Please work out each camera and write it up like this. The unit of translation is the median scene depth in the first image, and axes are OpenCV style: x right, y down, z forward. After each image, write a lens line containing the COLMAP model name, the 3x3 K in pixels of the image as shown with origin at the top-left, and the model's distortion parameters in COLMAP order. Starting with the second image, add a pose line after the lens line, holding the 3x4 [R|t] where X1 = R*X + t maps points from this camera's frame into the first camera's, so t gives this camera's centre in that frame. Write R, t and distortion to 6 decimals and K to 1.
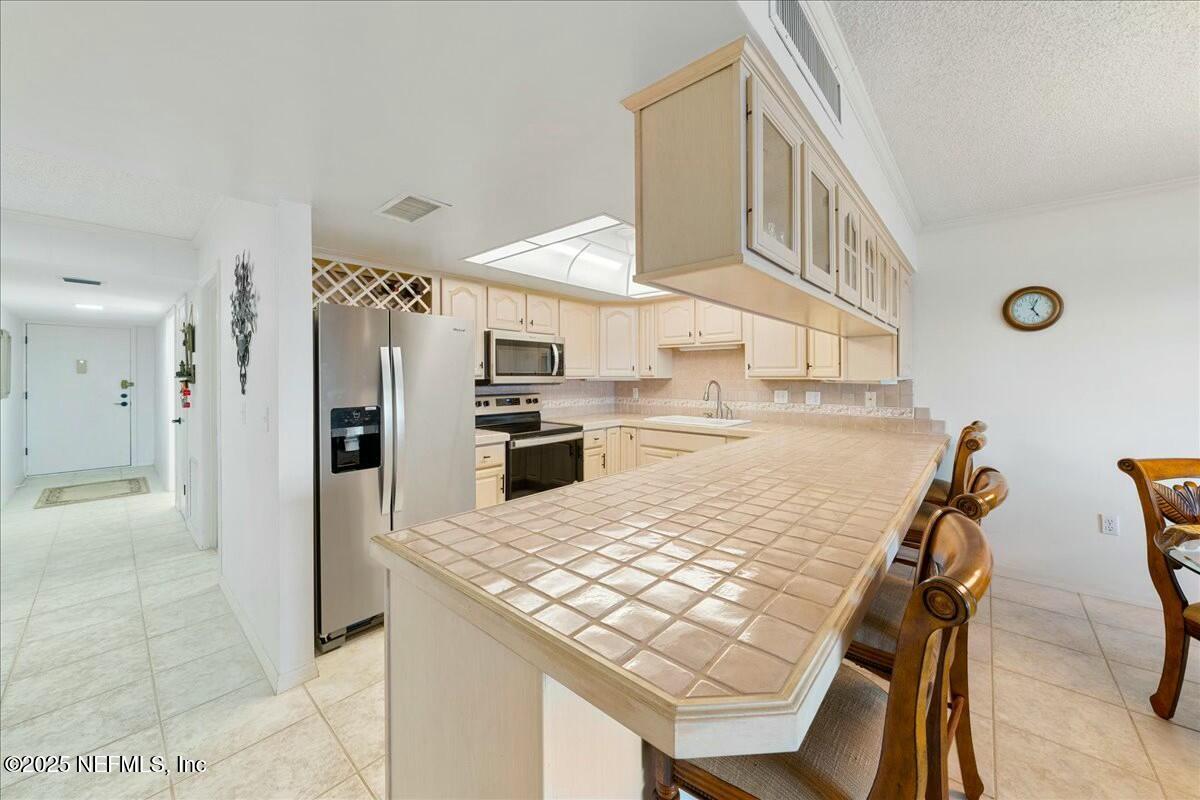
lens RADIAL K [[434.5, 0, 618.6], [0, 434.5, 374.8], [0, 0, 1]] dist [-0.003980, 0.000798]
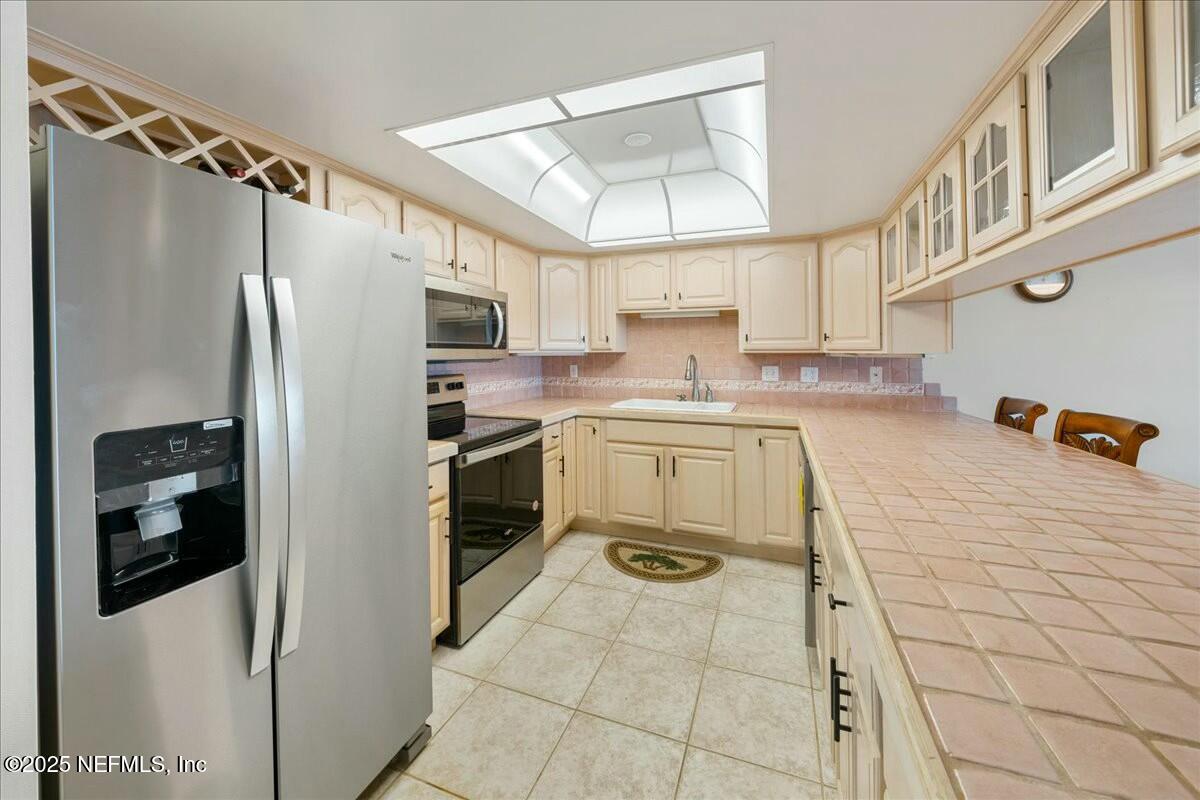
lens RADIAL K [[444.3, 0, 614.2], [0, 444.3, 352.0], [0, 0, 1]] dist [-0.006797, -0.000312]
pose [[0.940387, -0.001068, 0.340106, -0.214371], [-0.000048, 0.999995, 0.003273, 0.005521], [-0.340107, -0.003094, 0.940382, 0.288136]]
